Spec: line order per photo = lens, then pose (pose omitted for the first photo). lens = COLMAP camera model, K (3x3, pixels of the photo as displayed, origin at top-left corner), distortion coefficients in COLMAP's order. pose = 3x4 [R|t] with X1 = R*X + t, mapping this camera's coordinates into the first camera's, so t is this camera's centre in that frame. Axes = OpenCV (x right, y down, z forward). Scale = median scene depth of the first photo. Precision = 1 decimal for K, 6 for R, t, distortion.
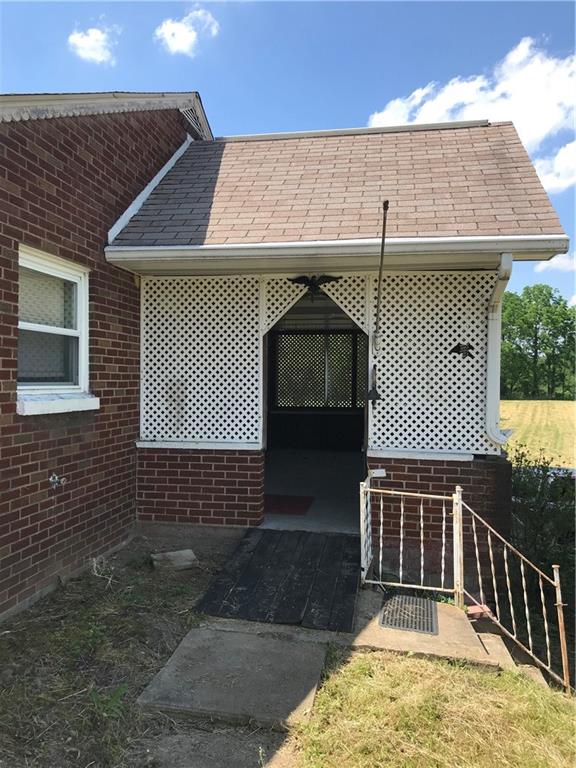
lens RADIAL K [[617.9, 0, 288.0], [0, 617.9, 384.0], [0, 0, 1]] dist [0.003719, 0.000636]
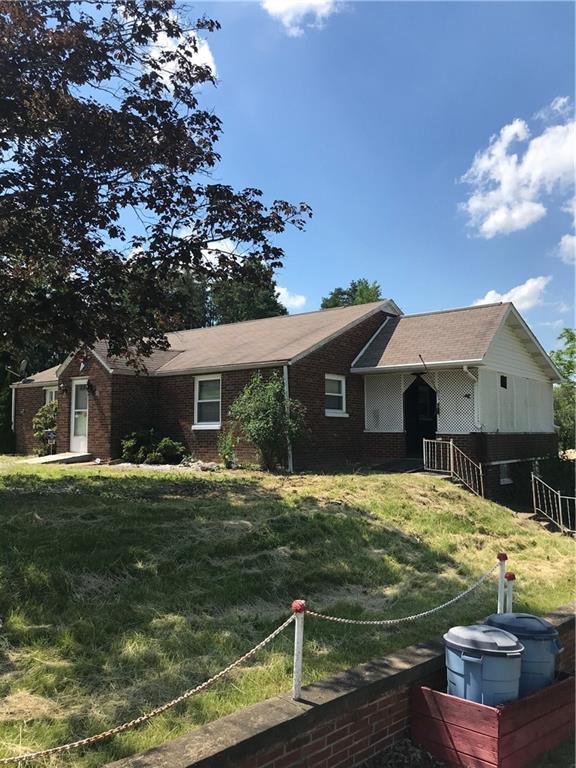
lens RADIAL K [[617.9, 0, 288.0], [0, 617.9, 384.0], [0, 0, 1]] dist [0.003719, 0.000636]
pose [[0.875916, -0.043341, -0.480513, 0.998384], [0.002605, 0.996367, -0.085121, 0.140700], [0.482457, 0.073307, 0.872847, -2.044254]]
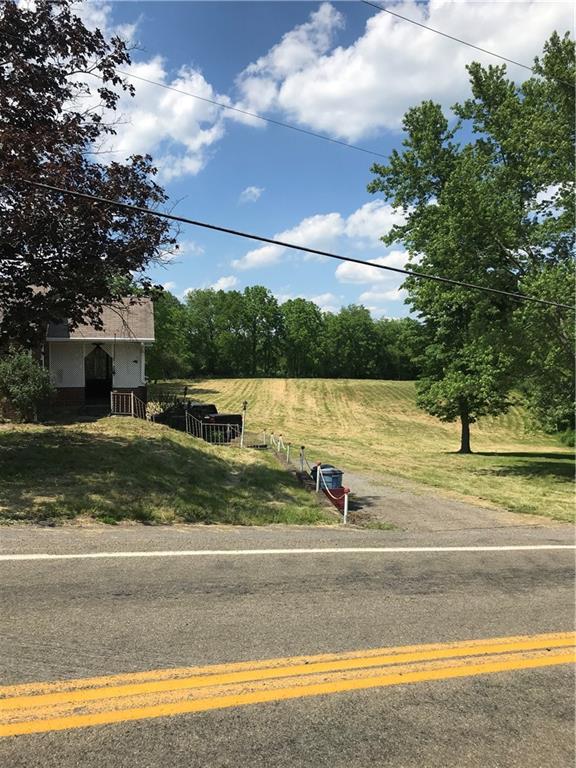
lens RADIAL K [[617.9, 0, 288.0], [0, 617.9, 384.0], [0, 0, 1]] dist [0.003719, 0.000636]
pose [[0.922246, -0.022514, 0.385947, -0.412699], [0.011393, 0.999452, 0.031076, -0.023462], [-0.386435, -0.024263, 0.921997, -3.510643]]
